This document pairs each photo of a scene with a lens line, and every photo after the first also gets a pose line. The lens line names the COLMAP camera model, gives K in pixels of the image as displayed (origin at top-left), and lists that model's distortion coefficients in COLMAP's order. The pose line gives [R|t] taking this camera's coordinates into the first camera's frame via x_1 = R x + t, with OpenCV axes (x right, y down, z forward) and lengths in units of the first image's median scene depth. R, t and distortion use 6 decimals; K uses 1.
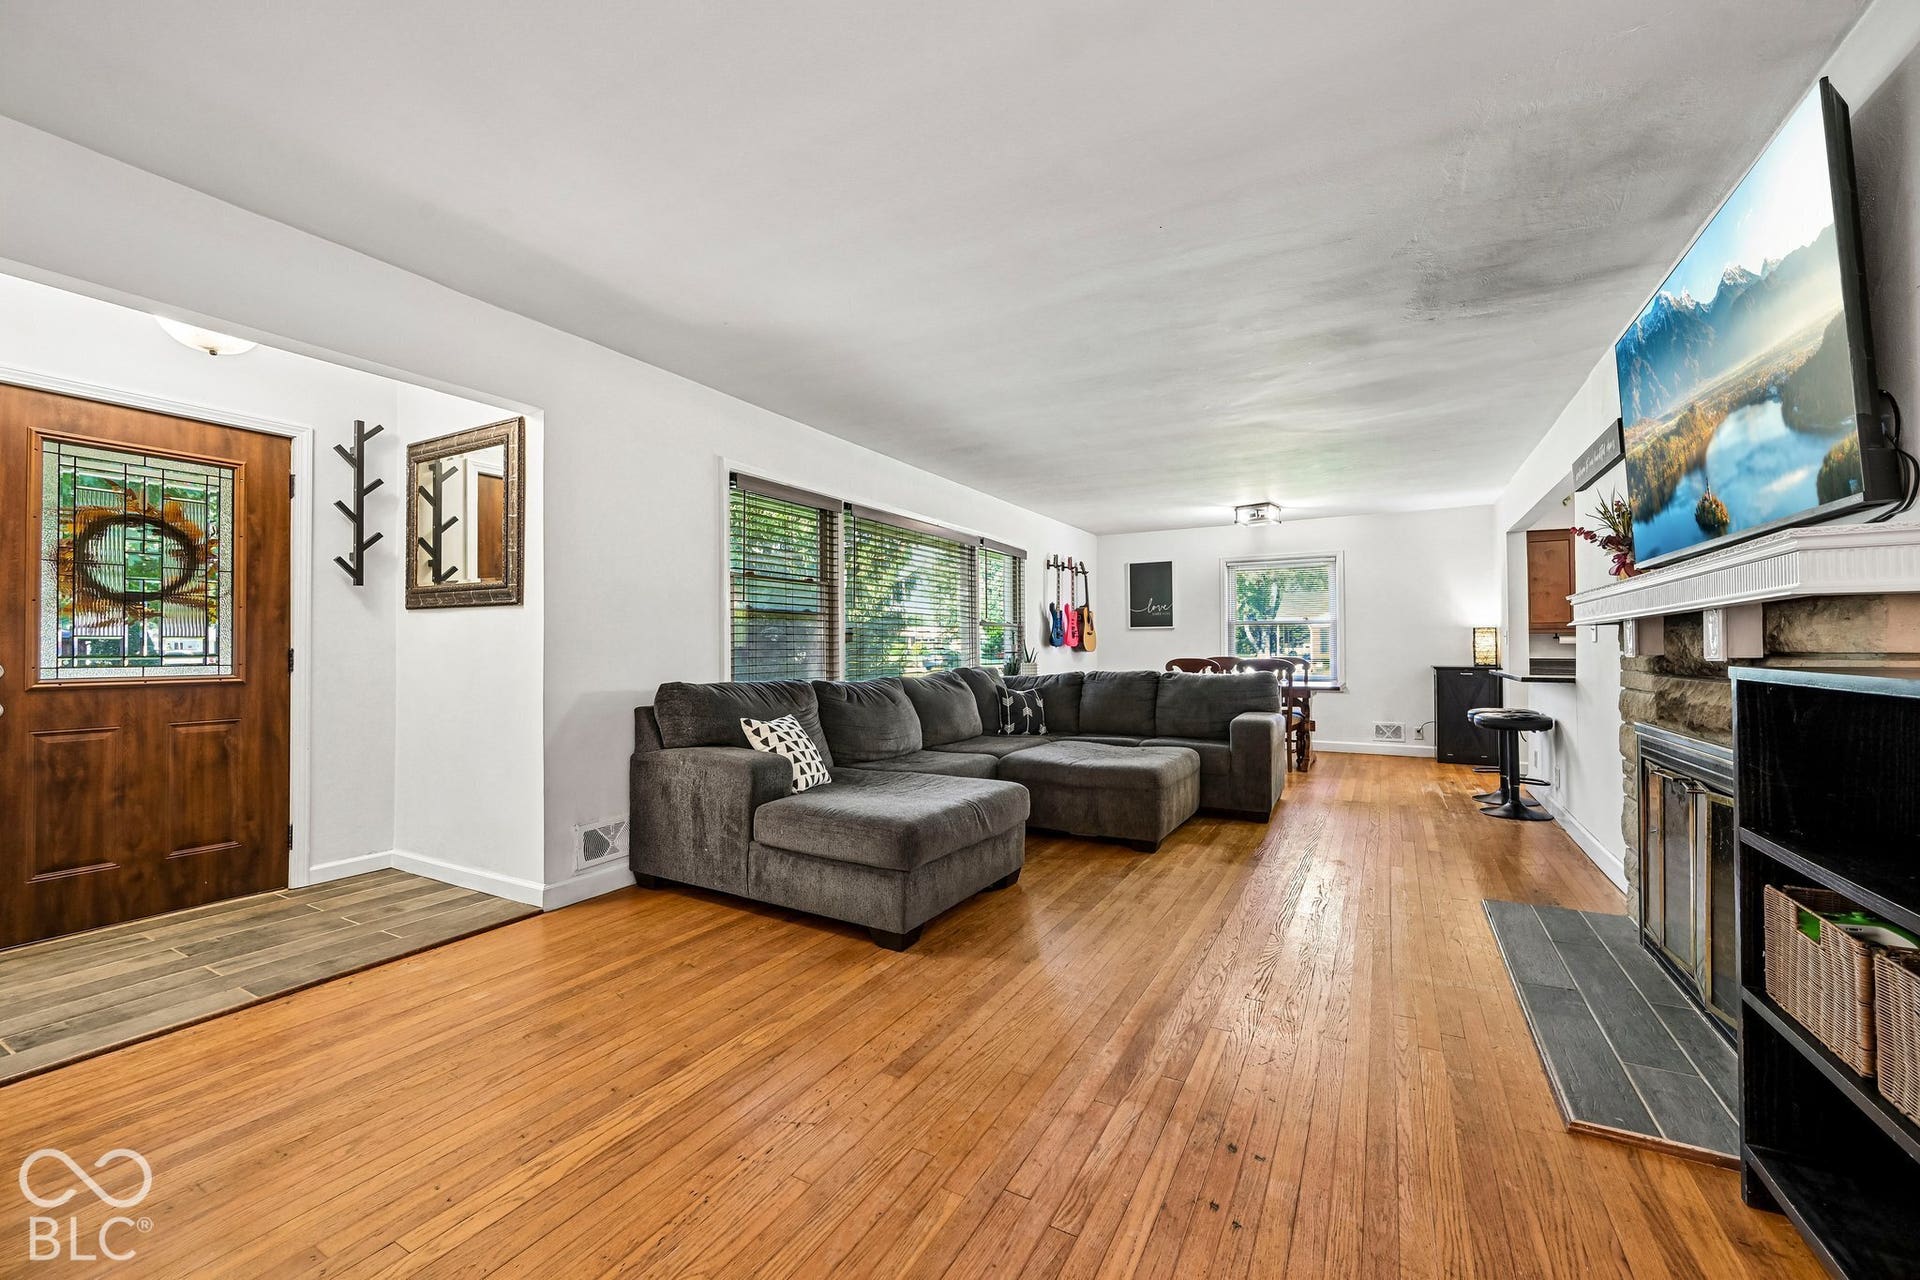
lens RADIAL K [[753.8, 0, 963.1], [0, 753.8, 638.6], [0, 0, 1]] dist [-0.001564, 0.001183]
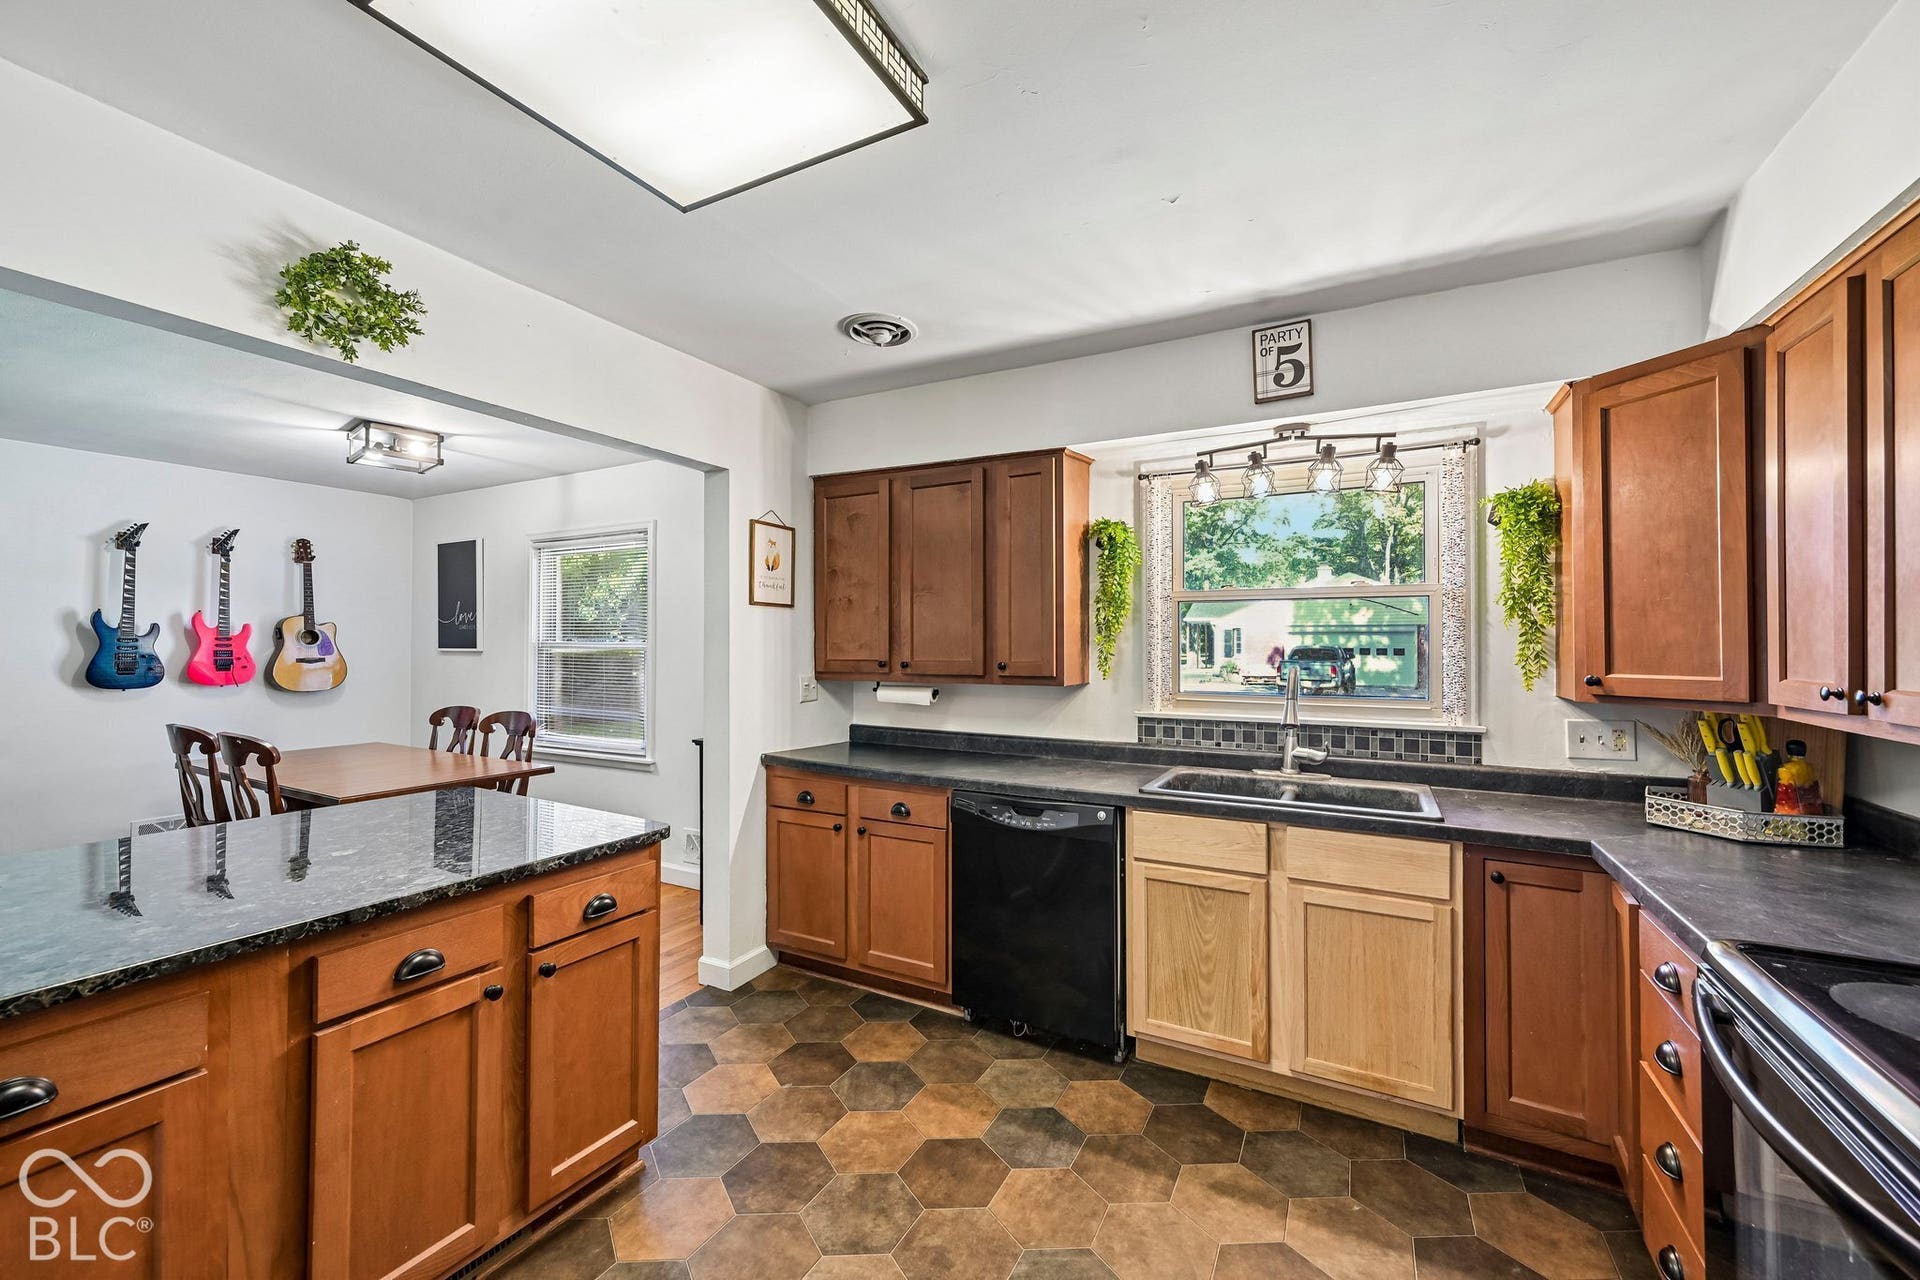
lens RADIAL K [[753.8, 0, 961.0], [0, 753.8, 636.1], [0, 0, 1]] dist [-0.001564, 0.001183]
pose [[0.999849, 0.004682, 0.016716, 0.211501], [-0.004758, 0.999978, 0.004549, -0.010010], [-0.016695, -0.004628, 0.999850, 0.126560]]
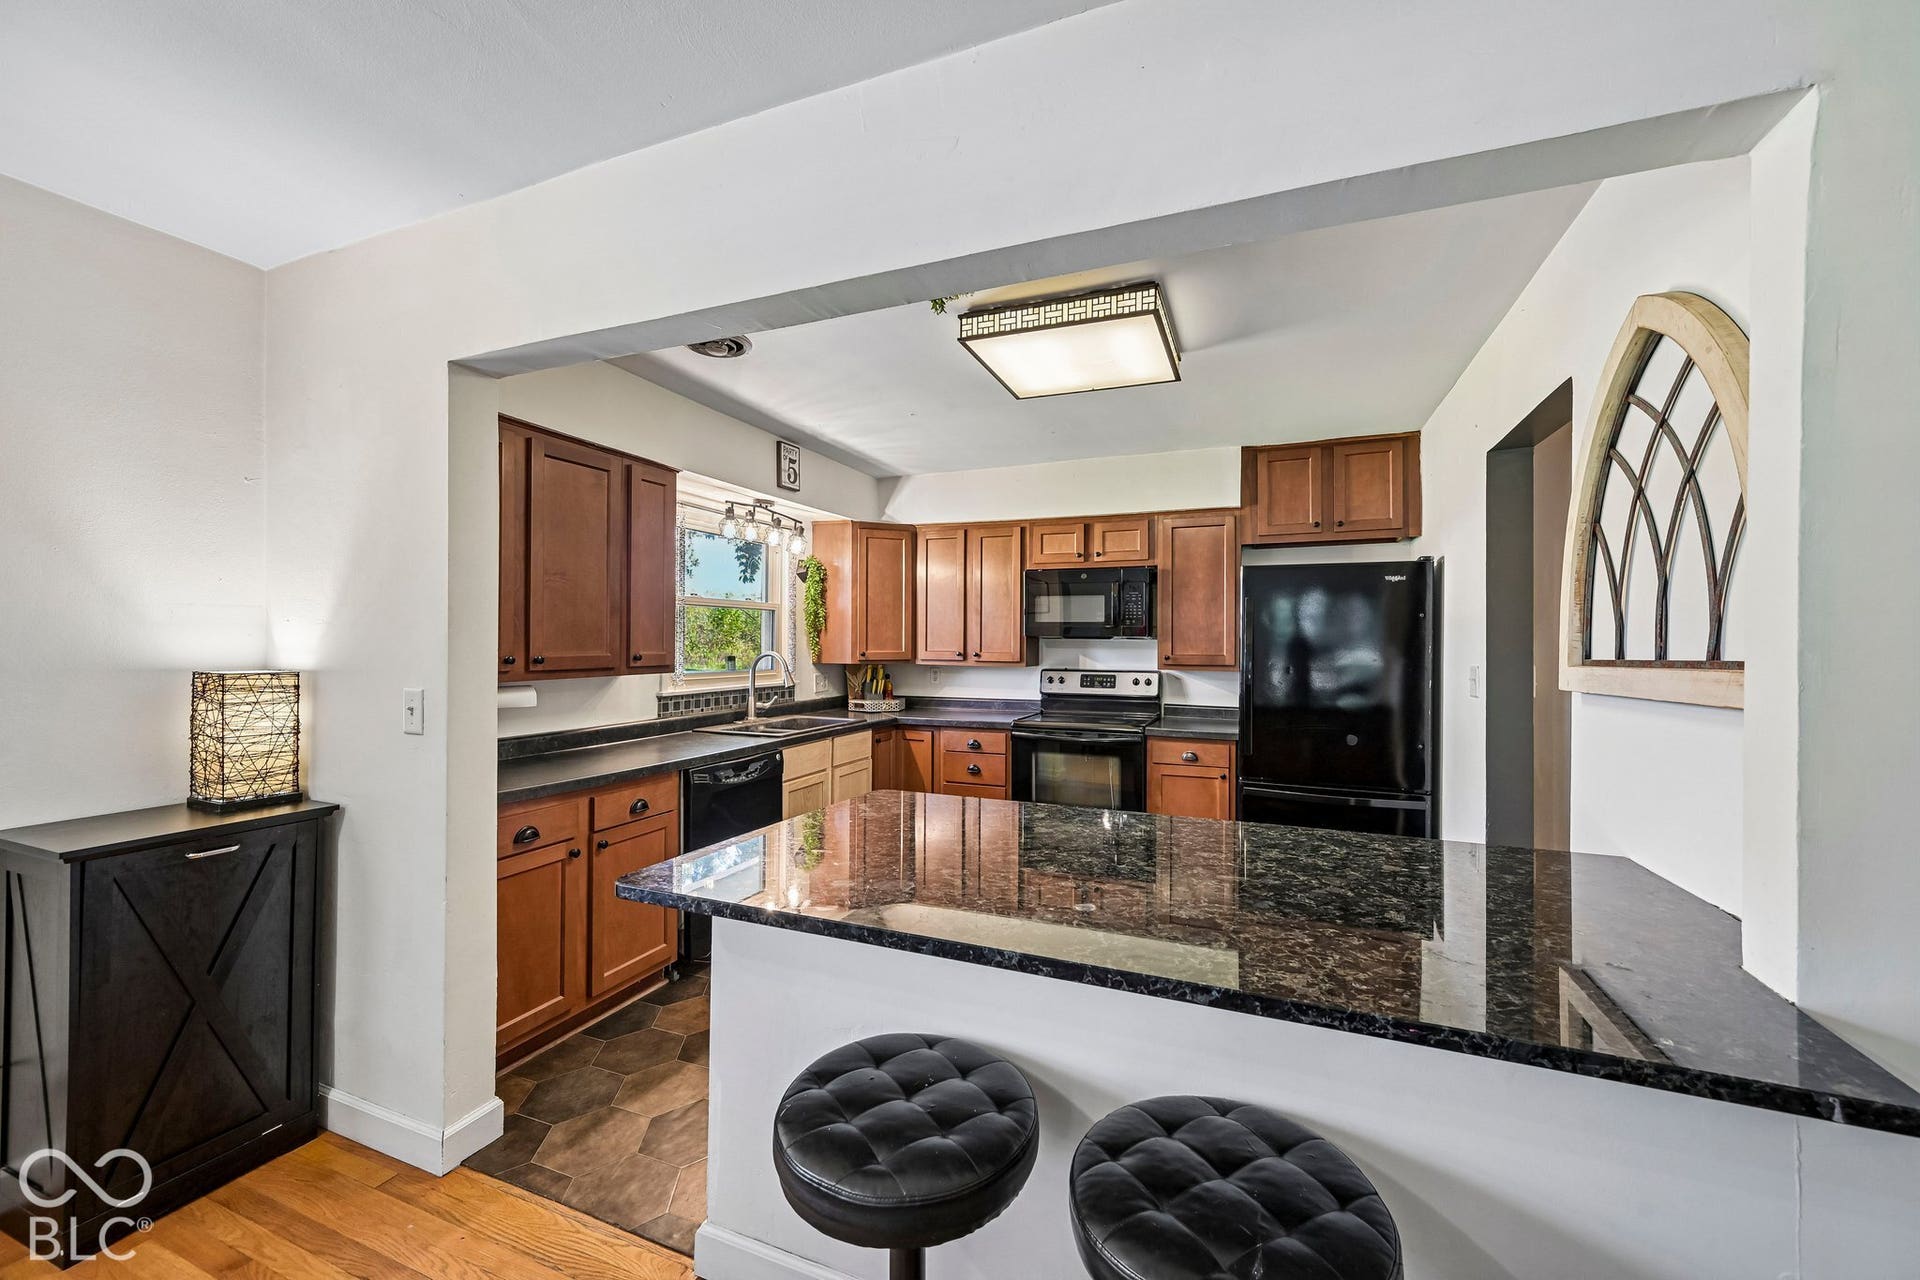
lens RADIAL K [[753.8, 0, 962.4], [0, 753.8, 636.5], [0, 0, 1]] dist [-0.001564, 0.001183]
pose [[-0.125416, 0.007125, 0.992079, 0.096957], [-0.021769, 0.999714, -0.009931, -0.008299], [-0.991865, -0.022842, -0.125225, 0.201753]]
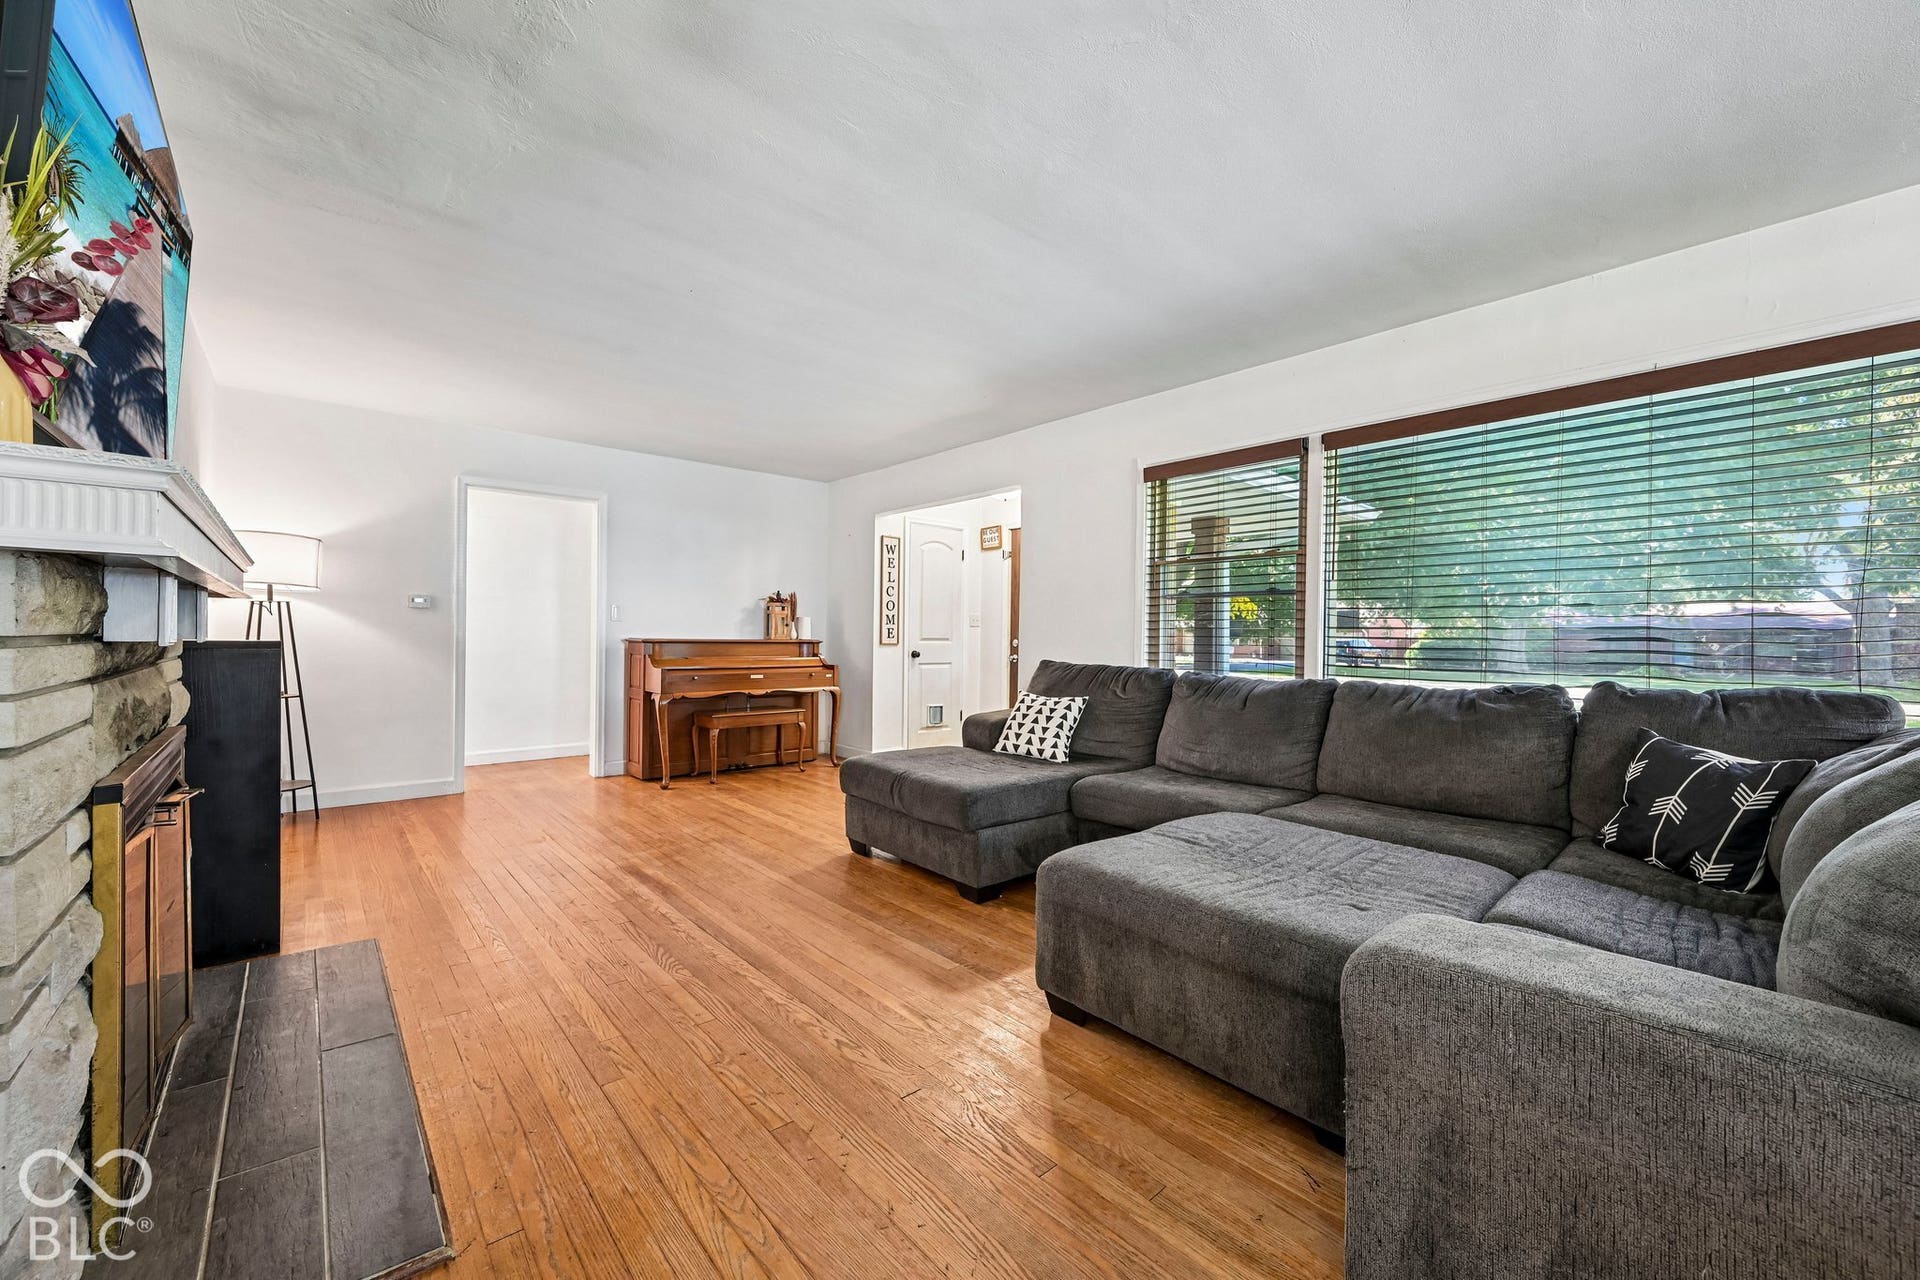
lens RADIAL K [[753.8, 0, 963.8], [0, 753.8, 636.5], [0, 0, 1]] dist [-0.001564, 0.001183]
pose [[-0.330444, 0.003418, -0.943819, 1.045821], [0.005159, 0.999985, 0.001815, 0.015264], [0.943811, -0.004269, -0.330457, 1.488436]]
